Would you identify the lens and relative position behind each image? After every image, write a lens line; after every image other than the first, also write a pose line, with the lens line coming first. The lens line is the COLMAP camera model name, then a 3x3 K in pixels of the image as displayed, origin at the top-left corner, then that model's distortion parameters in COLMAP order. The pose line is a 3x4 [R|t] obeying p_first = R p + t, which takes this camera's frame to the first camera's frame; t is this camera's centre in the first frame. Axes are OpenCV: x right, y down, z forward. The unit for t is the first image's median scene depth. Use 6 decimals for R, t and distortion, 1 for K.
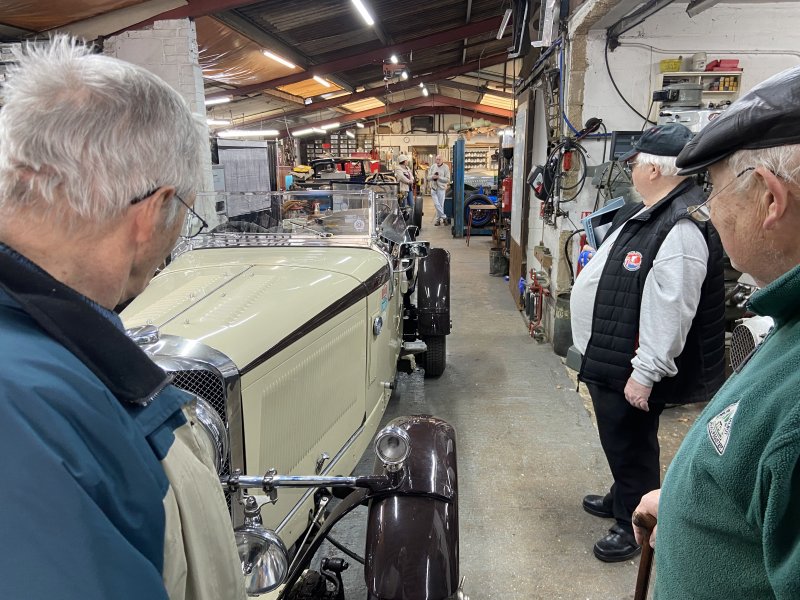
lens RADIAL K [[614.1, 0, 400.0], [0, 614.1, 300.0], [0, 0, 1]] dist [0.124460, -0.177156]
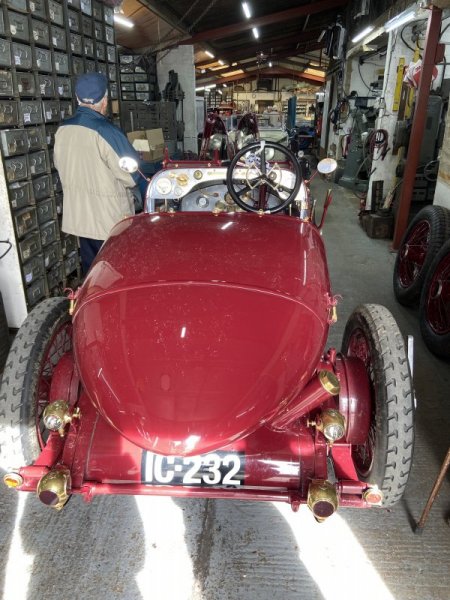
lens RADIAL K [[460.6, 0, 227.3], [0, 460.6, 300.4], [0, 0, 1]] dist [0.124460, -0.177156]
pose [[0.999843, 0.016911, -0.005314, -0.061237], [-0.015844, 0.987020, 0.159814, 0.083712], [0.007948, -0.159705, 0.987133, -0.336422]]
